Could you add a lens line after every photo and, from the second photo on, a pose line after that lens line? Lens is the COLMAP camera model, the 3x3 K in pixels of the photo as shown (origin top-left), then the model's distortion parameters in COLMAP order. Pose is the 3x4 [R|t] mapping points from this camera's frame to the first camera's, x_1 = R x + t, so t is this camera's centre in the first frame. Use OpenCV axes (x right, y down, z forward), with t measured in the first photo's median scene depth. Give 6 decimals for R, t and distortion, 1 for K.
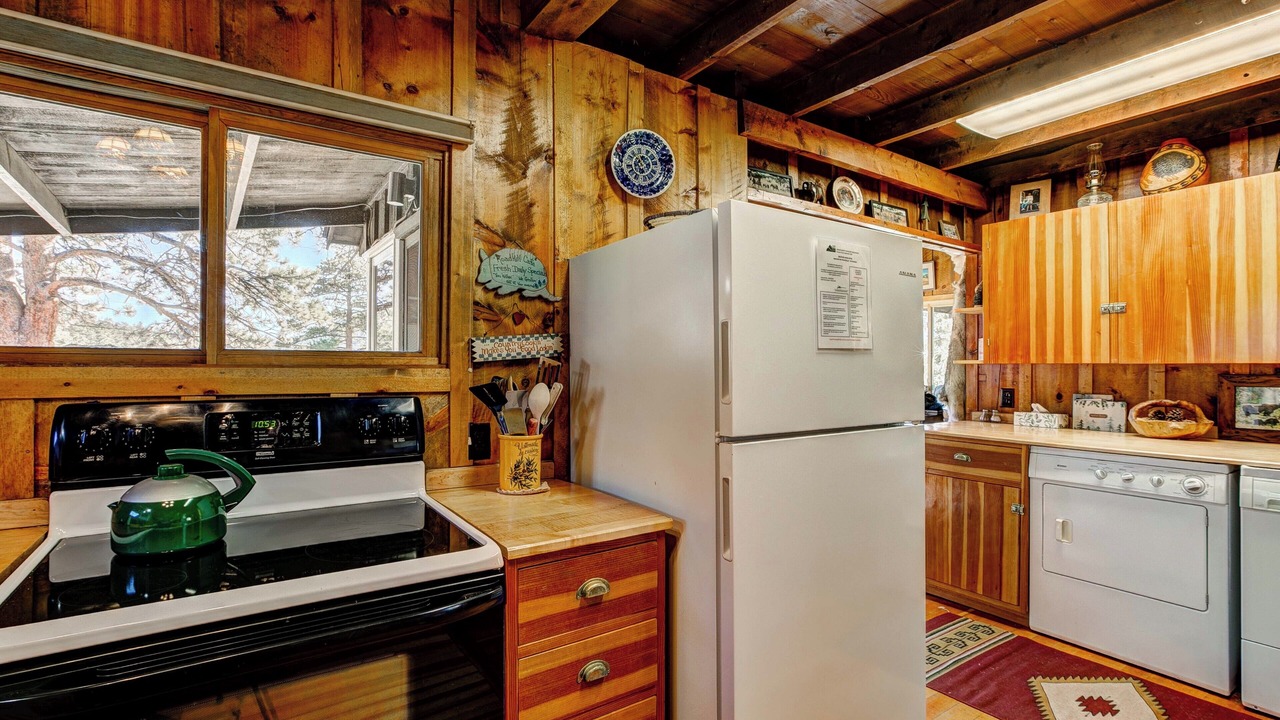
lens RADIAL K [[577.3, 0, 640.0], [0, 577.3, 360.0], [0, 0, 1]] dist [-0.045632, 0.022991]
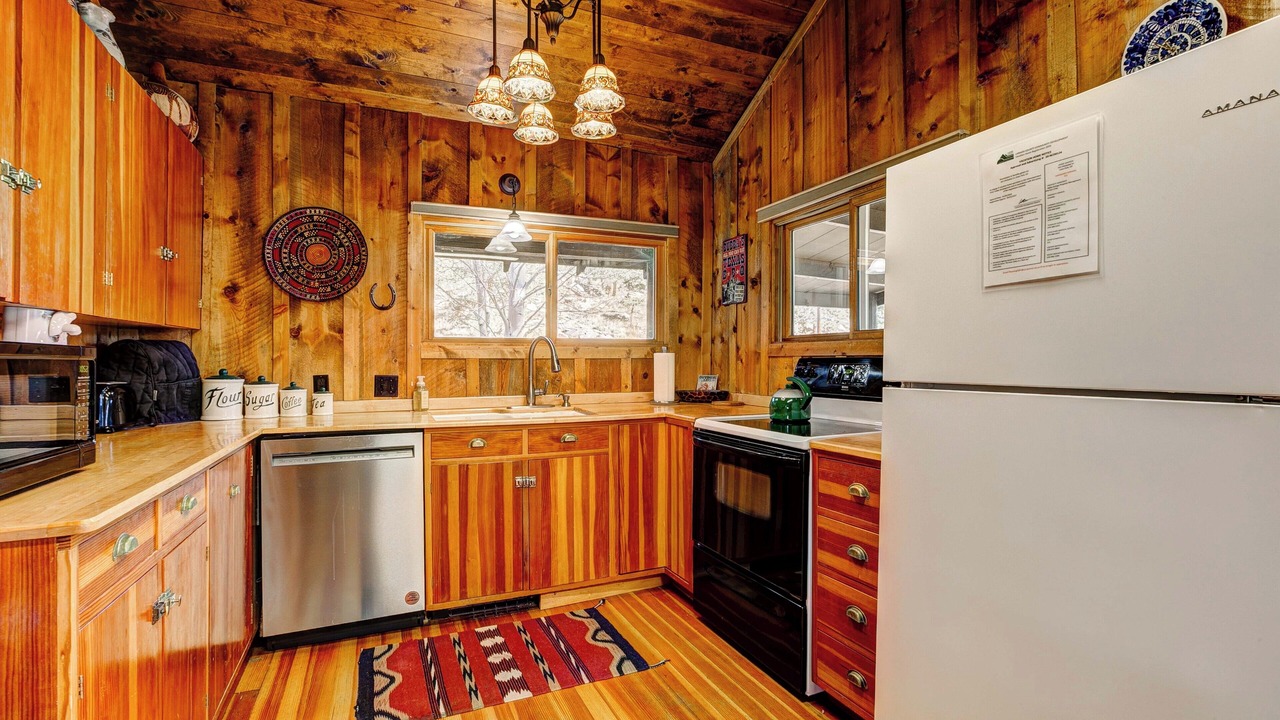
lens RADIAL K [[577.3, 0, 640.0], [0, 577.3, 360.0], [0, 0, 1]] dist [-0.045632, 0.022991]
pose [[-0.166045, -0.008483, -0.986082, 1.135896], [0.004180, 0.999948, -0.009306, 0.085495], [0.986109, -0.005667, -0.166001, 0.607700]]
